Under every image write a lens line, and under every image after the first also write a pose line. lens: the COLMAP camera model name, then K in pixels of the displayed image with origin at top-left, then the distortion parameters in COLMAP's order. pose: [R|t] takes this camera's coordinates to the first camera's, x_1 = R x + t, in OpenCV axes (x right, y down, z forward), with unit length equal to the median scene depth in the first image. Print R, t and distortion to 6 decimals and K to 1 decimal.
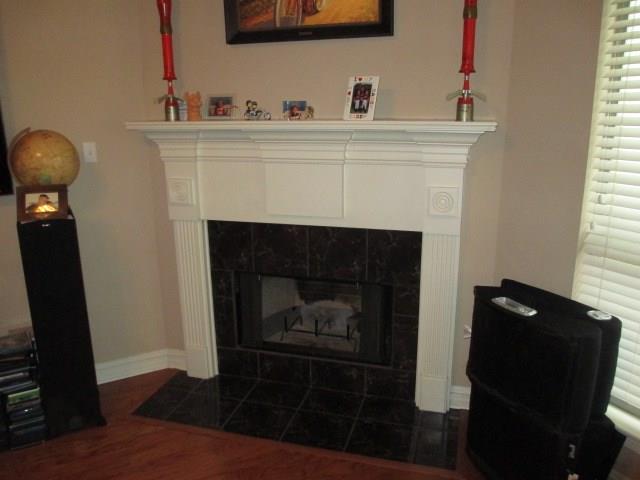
lens RADIAL K [[524.0, 0, 319.3], [0, 524.0, 254.4], [0, 0, 1]] dist [-0.013033, -0.007376]
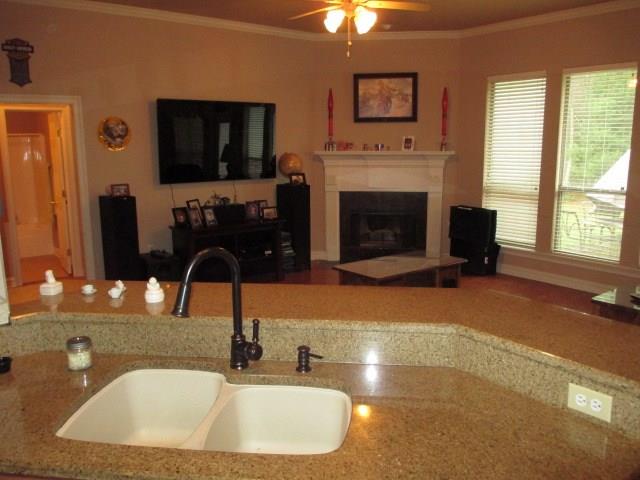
lens RADIAL K [[535.8, 0, 320.0], [0, 535.8, 240.0], [0, 0, 1]] dist [-0.003779, -0.002852]
pose [[0.987343, -0.019574, 0.157388, -0.859390], [0.035764, 0.994273, -0.100706, 0.500596], [-0.154515, 0.105060, 0.982389, -1.732649]]
